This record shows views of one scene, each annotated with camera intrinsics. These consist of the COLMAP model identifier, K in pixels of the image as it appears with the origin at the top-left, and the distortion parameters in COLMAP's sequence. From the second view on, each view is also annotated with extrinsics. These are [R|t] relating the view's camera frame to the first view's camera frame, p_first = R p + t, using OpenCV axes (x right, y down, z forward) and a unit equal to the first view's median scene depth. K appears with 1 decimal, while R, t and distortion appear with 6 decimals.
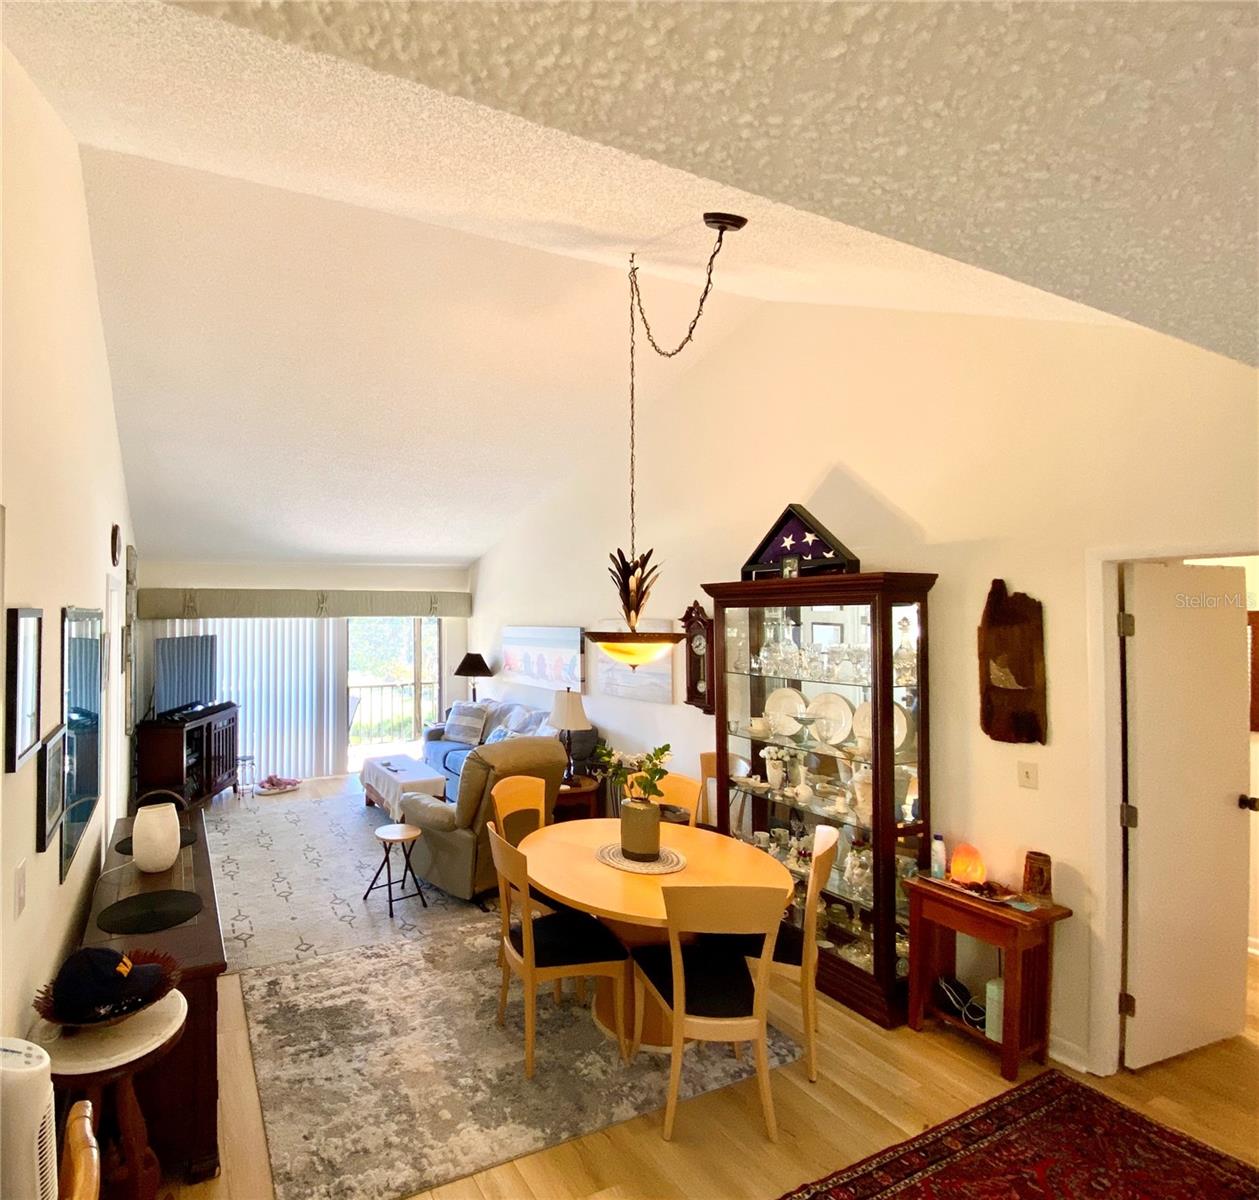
lens RADIAL K [[715.8, 0, 515.4], [0, 715.8, 598.1], [0, 0, 1]] dist [0.010155, -0.021379]
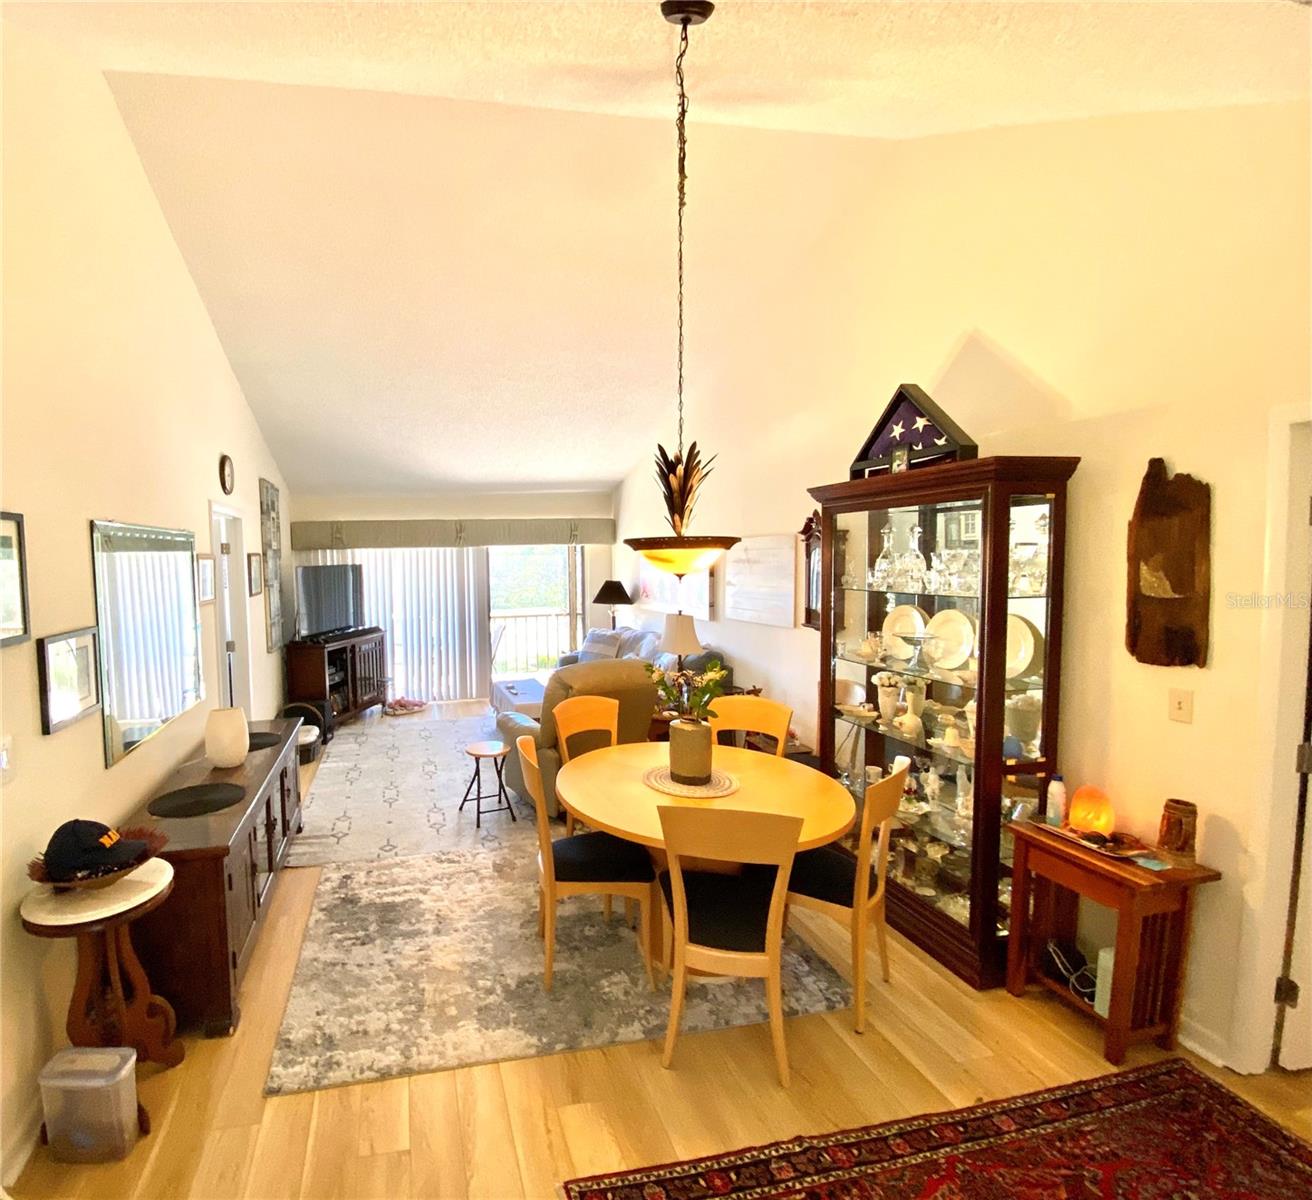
lens RADIAL K [[716.4, 0, 543.7], [0, 716.4, 605.4], [0, 0, 1]] dist [0.004264, -0.017951]
pose [[0.970401, -0.002558, -0.241487, 0.220820], [0.025935, 0.995265, 0.093676, 0.044803], [0.240104, -0.097166, 0.965872, 0.082985]]
